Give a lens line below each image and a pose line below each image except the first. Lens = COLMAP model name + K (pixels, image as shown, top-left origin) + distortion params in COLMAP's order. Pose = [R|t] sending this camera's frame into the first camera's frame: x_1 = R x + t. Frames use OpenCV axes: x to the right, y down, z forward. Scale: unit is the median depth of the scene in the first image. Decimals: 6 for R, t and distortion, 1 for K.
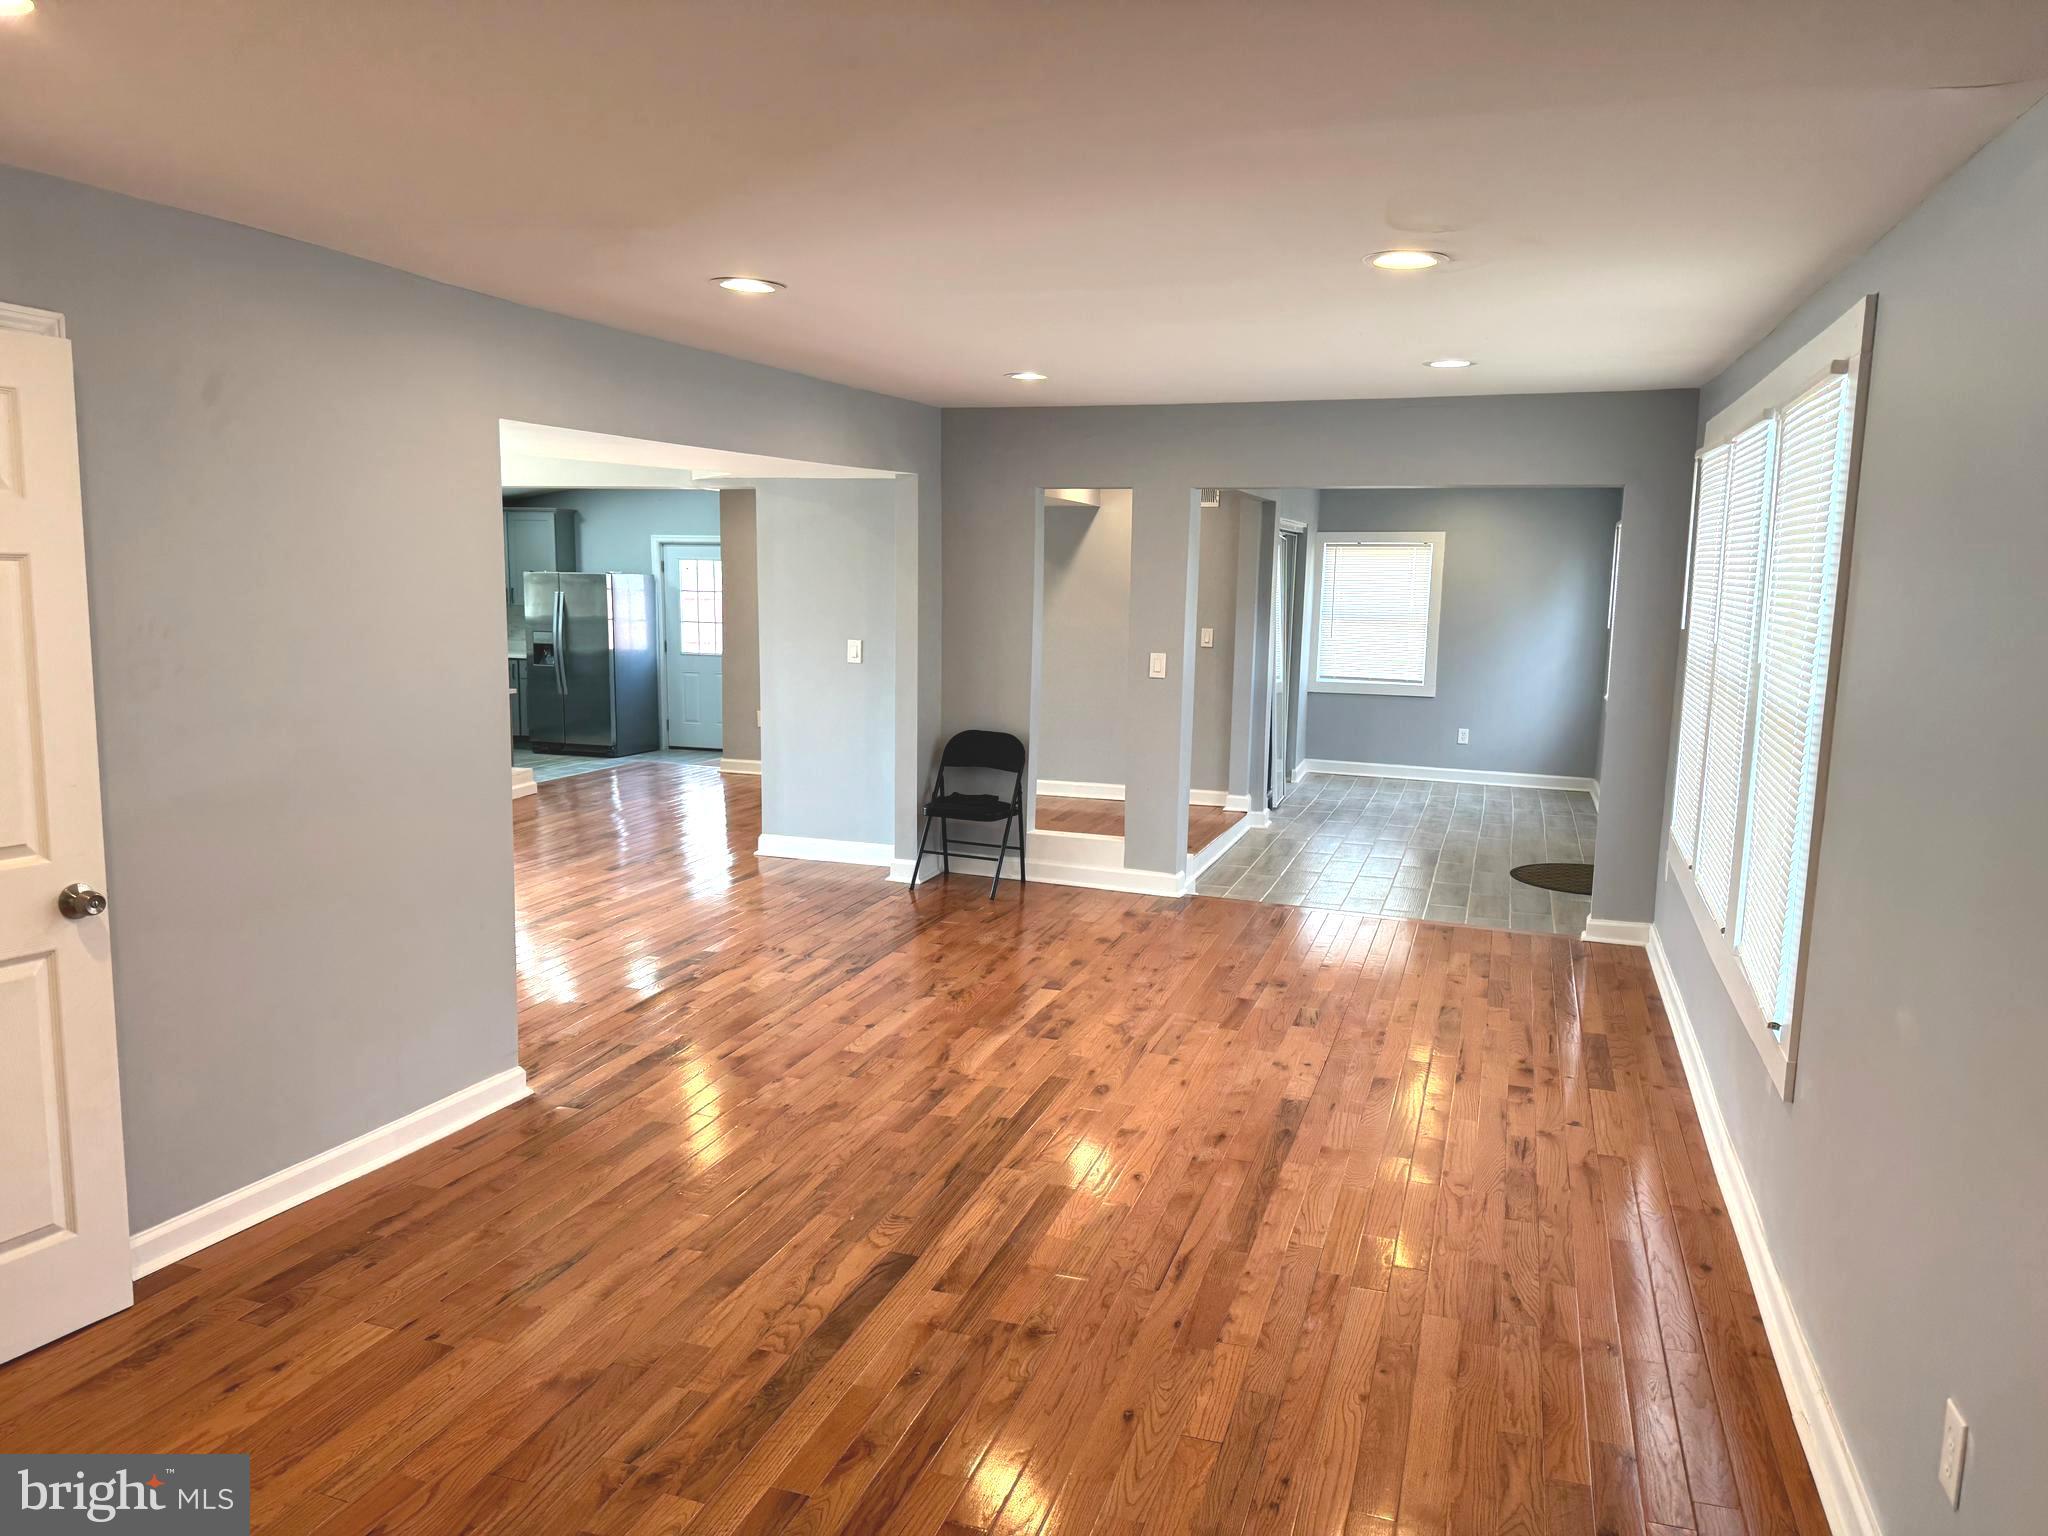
lens RADIAL K [[1427.4, 0, 1022.4], [0, 1427.4, 787.4], [0, 0, 1]] dist [0.095924, -0.111587]
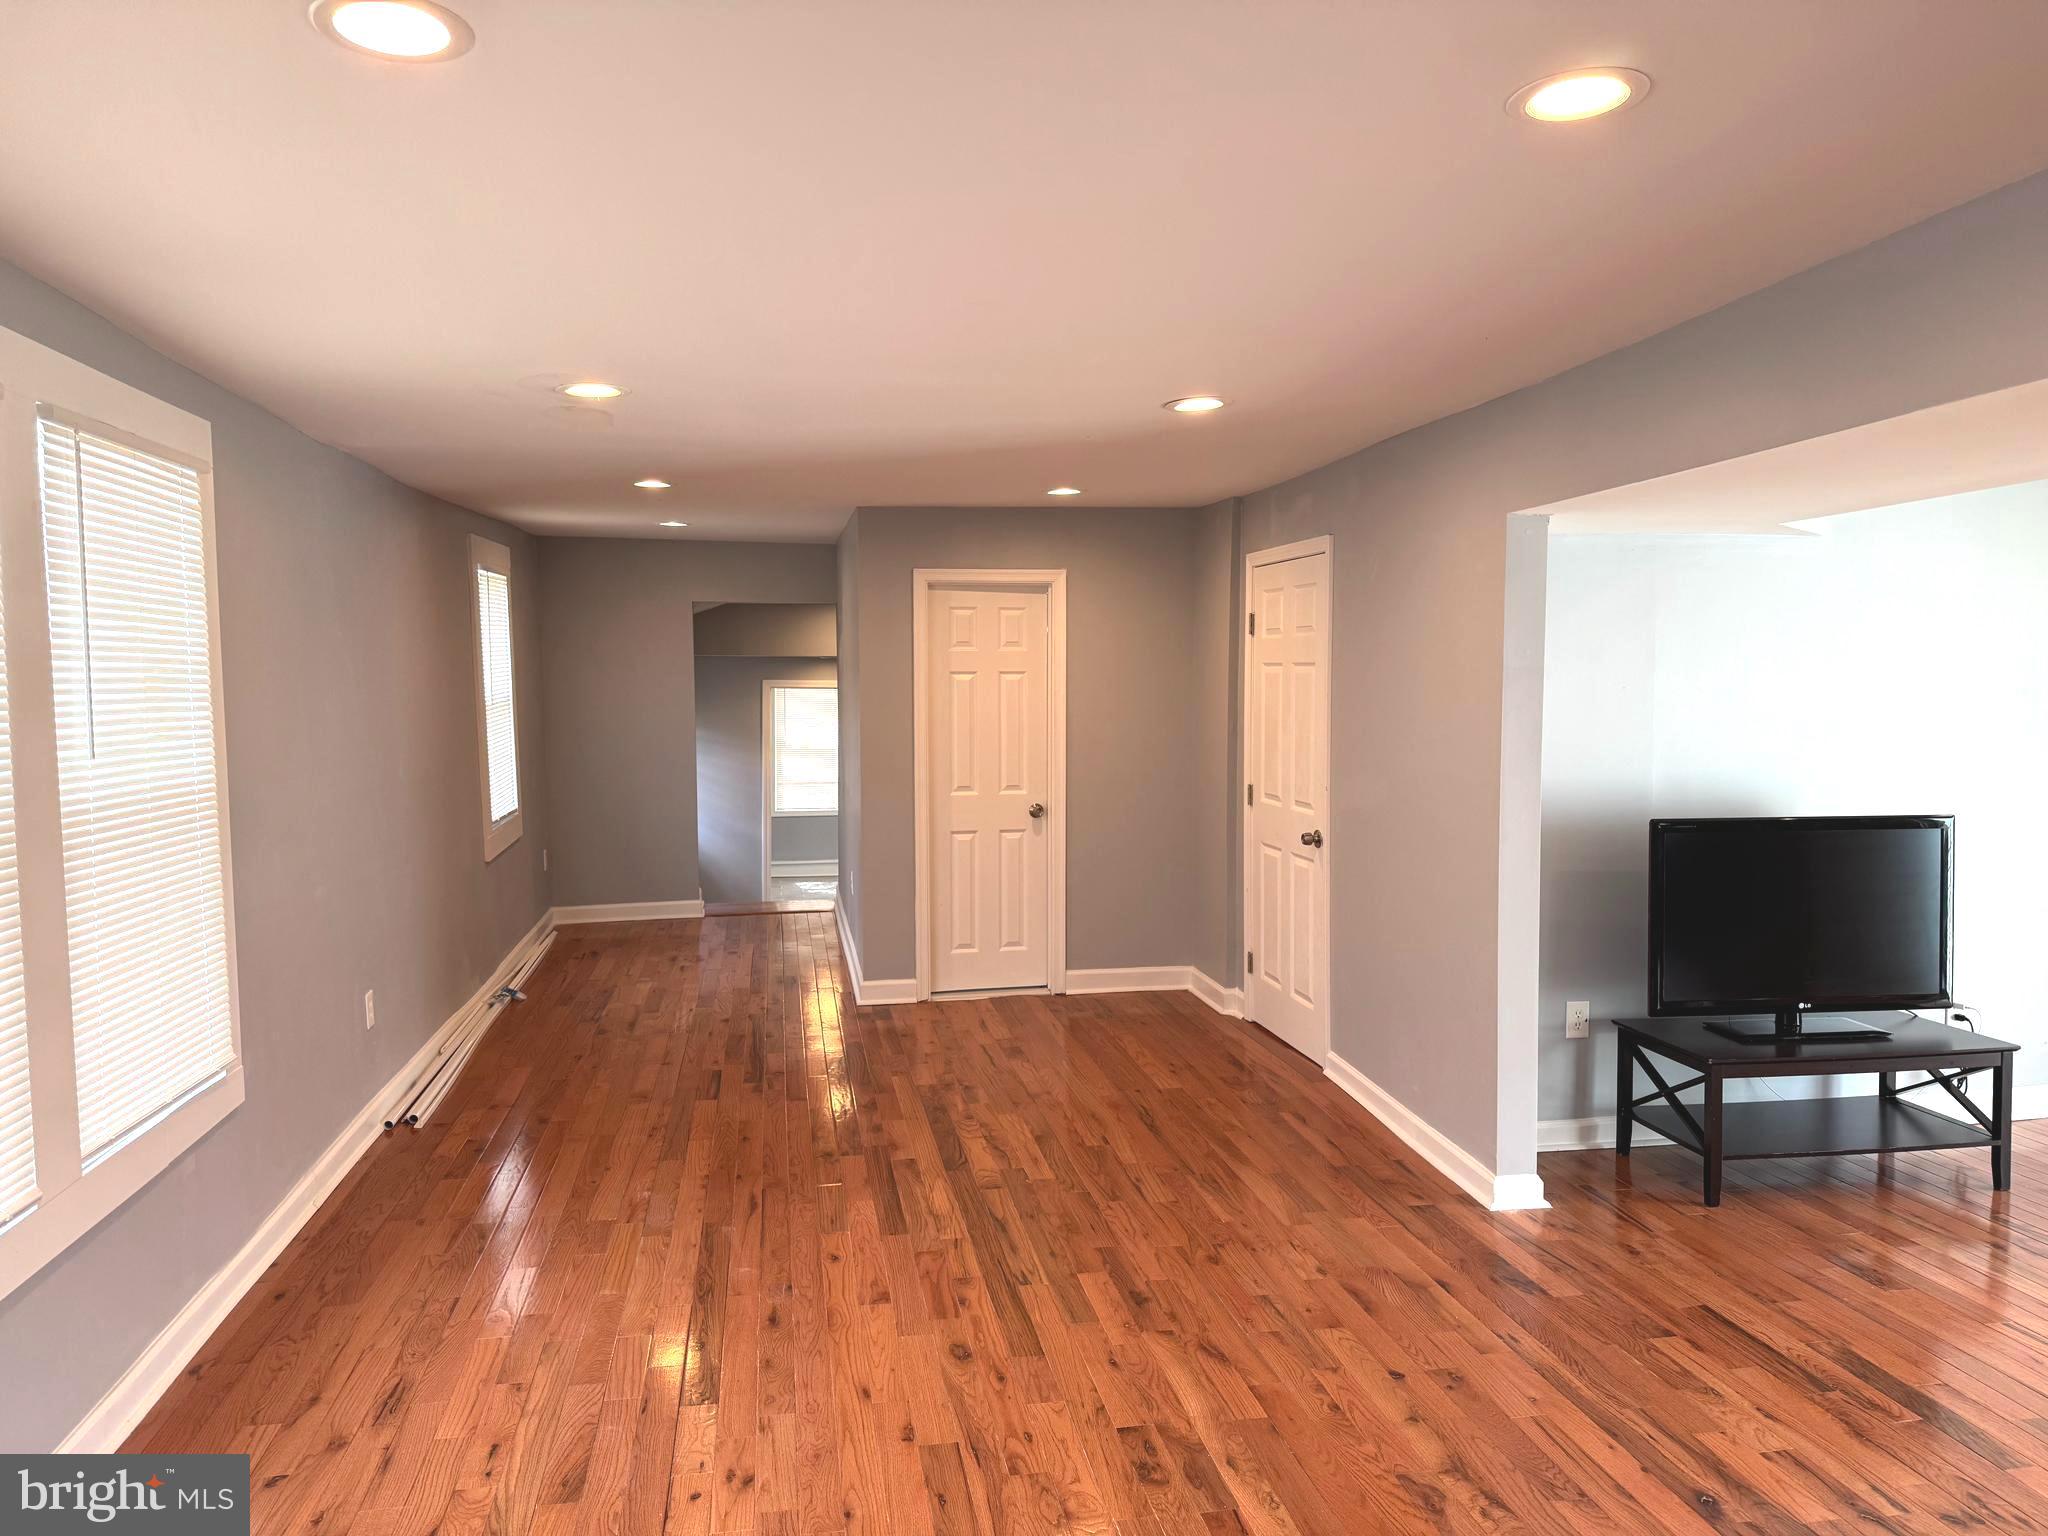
lens RADIAL K [[1427.4, 0, 1035.2], [0, 1427.4, 764.0], [0, 0, 1]] dist [0.095924, -0.111587]
pose [[-0.872265, 0.015981, -0.488773, 0.311900], [-0.084286, 0.979597, 0.182445, -0.182750], [0.481716, 0.200337, -0.853121, 1.306617]]
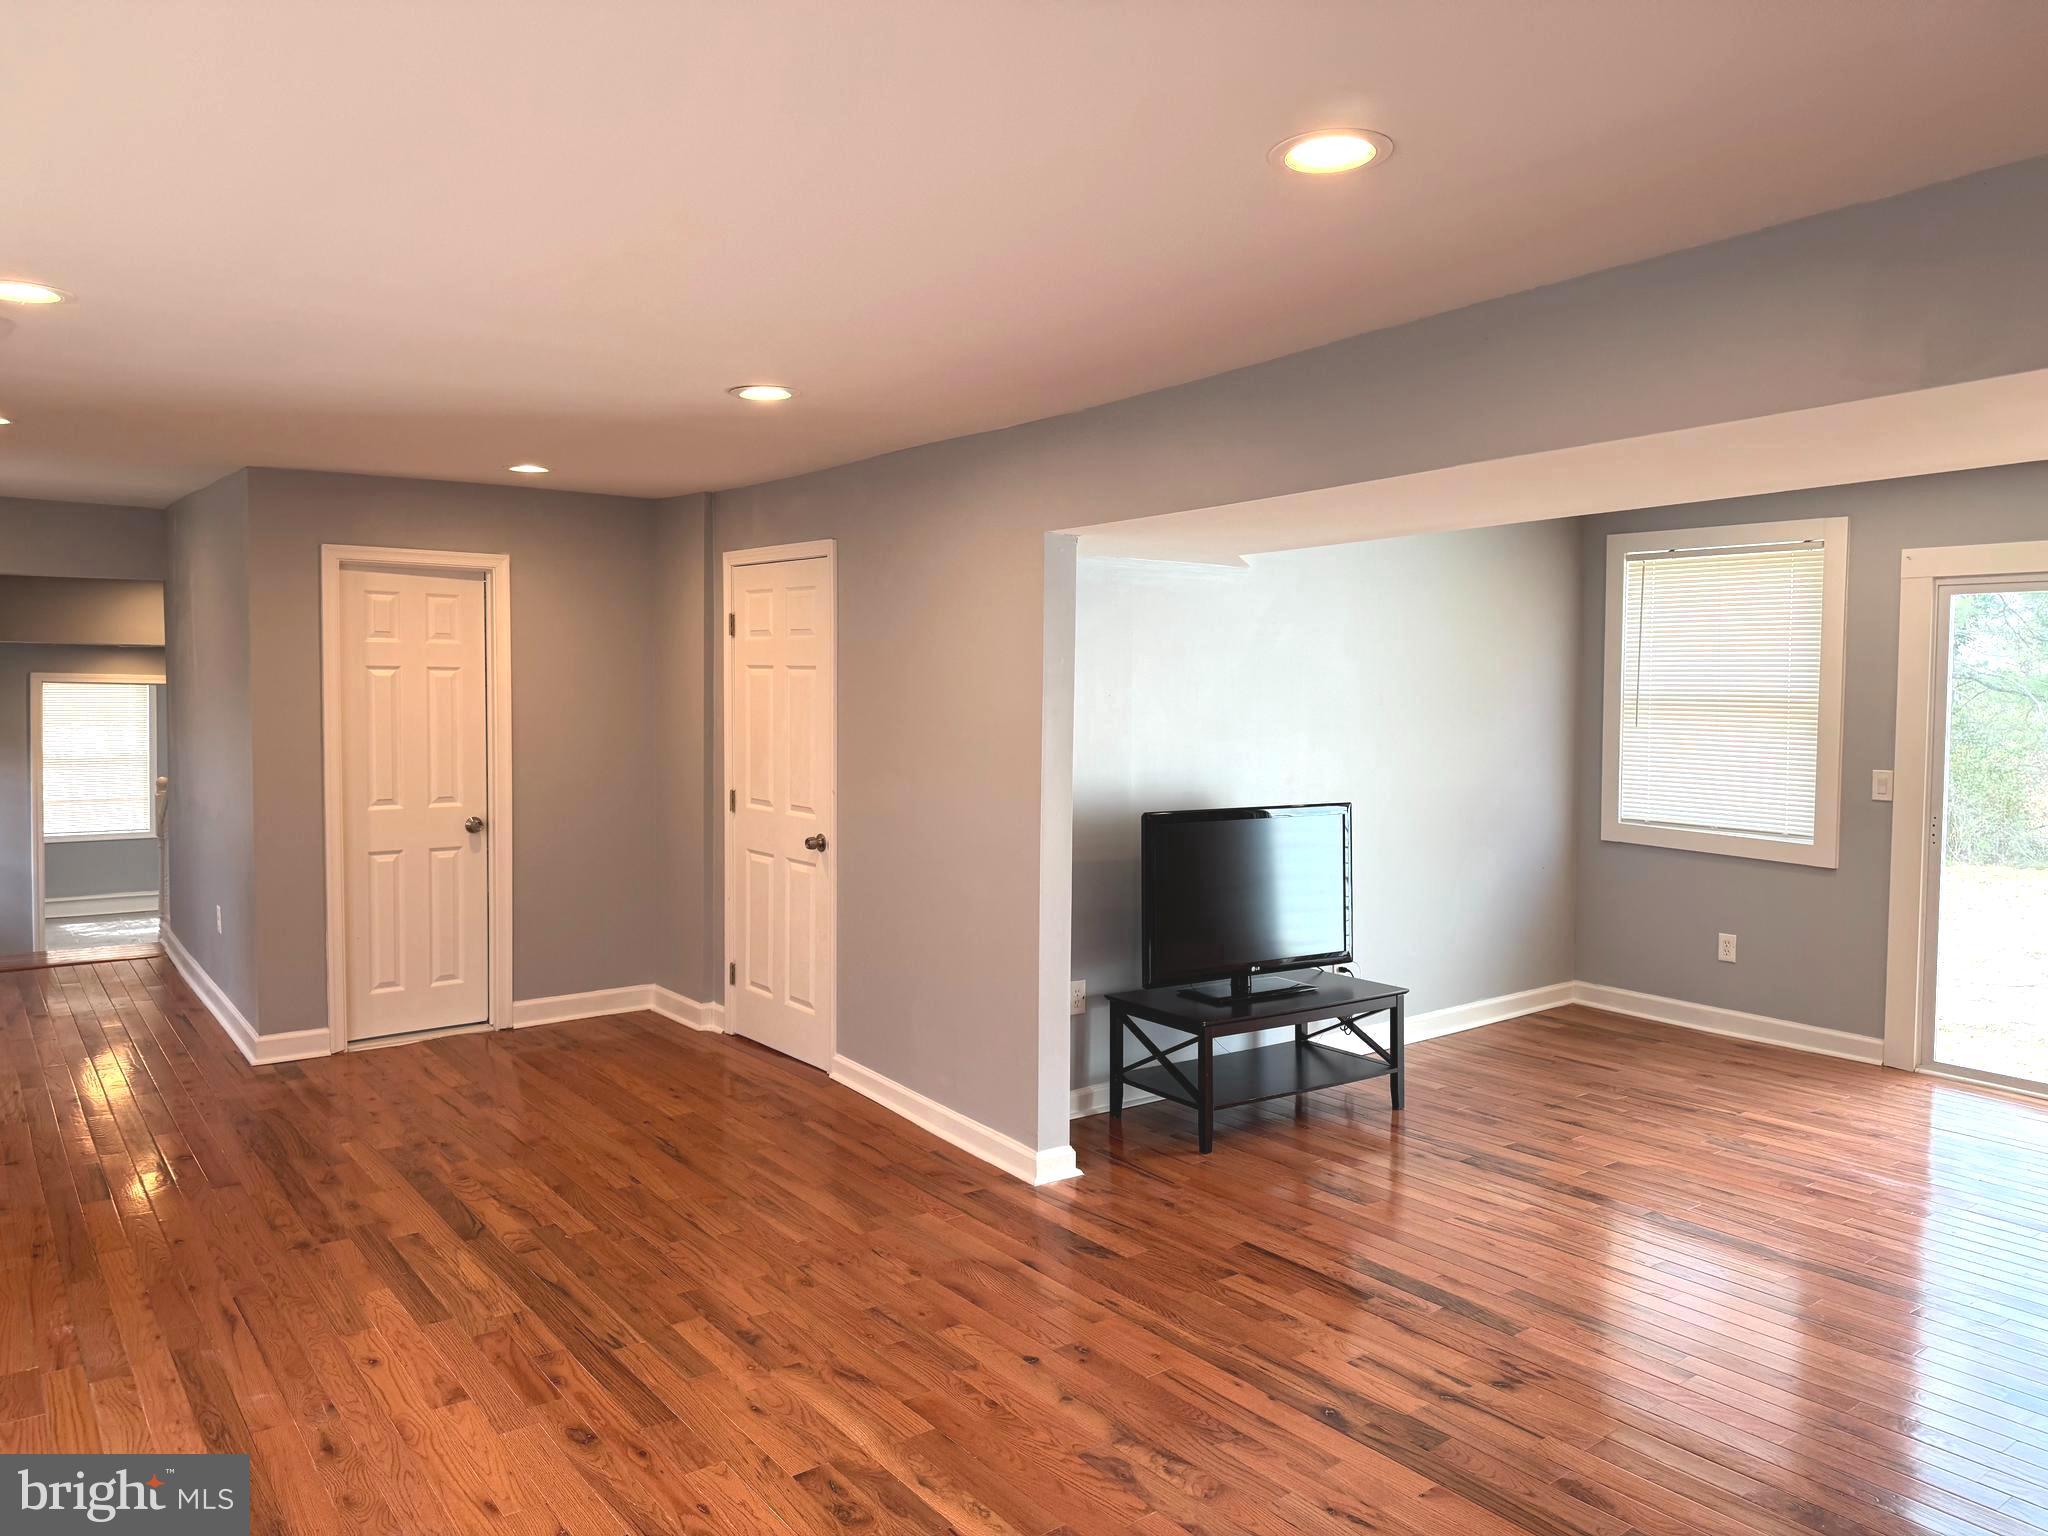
lens RADIAL K [[1427.4, 0, 1028.0], [0, 1427.4, 772.2], [0, 0, 1]] dist [0.095924, -0.111587]
pose [[-0.559096, 0.029276, -0.828586, 0.394824], [-0.143288, 0.980927, 0.131344, -0.164959], [0.816627, 0.192160, -0.544237, 1.205713]]
